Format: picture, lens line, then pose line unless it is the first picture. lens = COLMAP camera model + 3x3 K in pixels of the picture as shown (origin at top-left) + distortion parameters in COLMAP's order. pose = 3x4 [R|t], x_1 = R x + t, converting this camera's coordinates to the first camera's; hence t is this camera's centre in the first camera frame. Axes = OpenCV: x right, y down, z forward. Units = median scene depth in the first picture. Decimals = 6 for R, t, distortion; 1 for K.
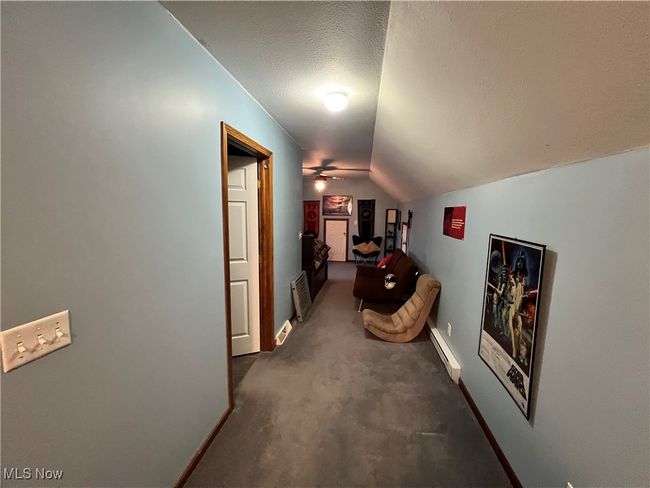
lens RADIAL K [[261.0, 0, 325.8], [0, 261.0, 244.2], [0, 0, 1]] dist [-0.016693, 0.000253]
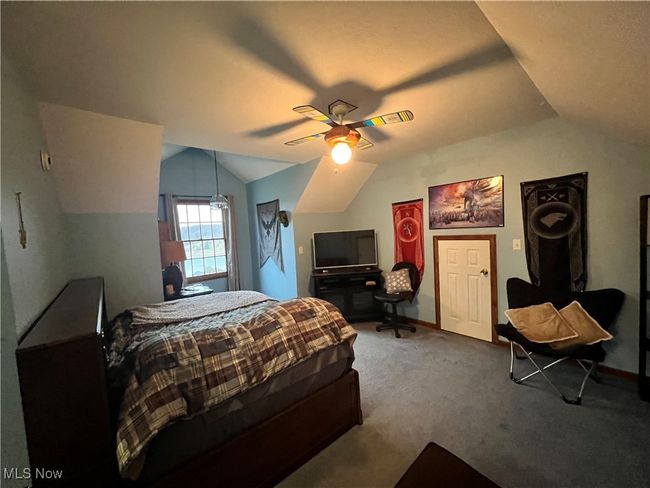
lens RADIAL K [[261.0, 0, 323.1], [0, 261.0, 242.4], [0, 0, 1]] dist [-0.016693, 0.000253]
pose [[0.761178, -0.024537, -0.648079, 0.141488], [-0.011809, 0.998594, -0.051679, -0.063436], [0.648436, 0.046990, 0.759818, 0.542935]]
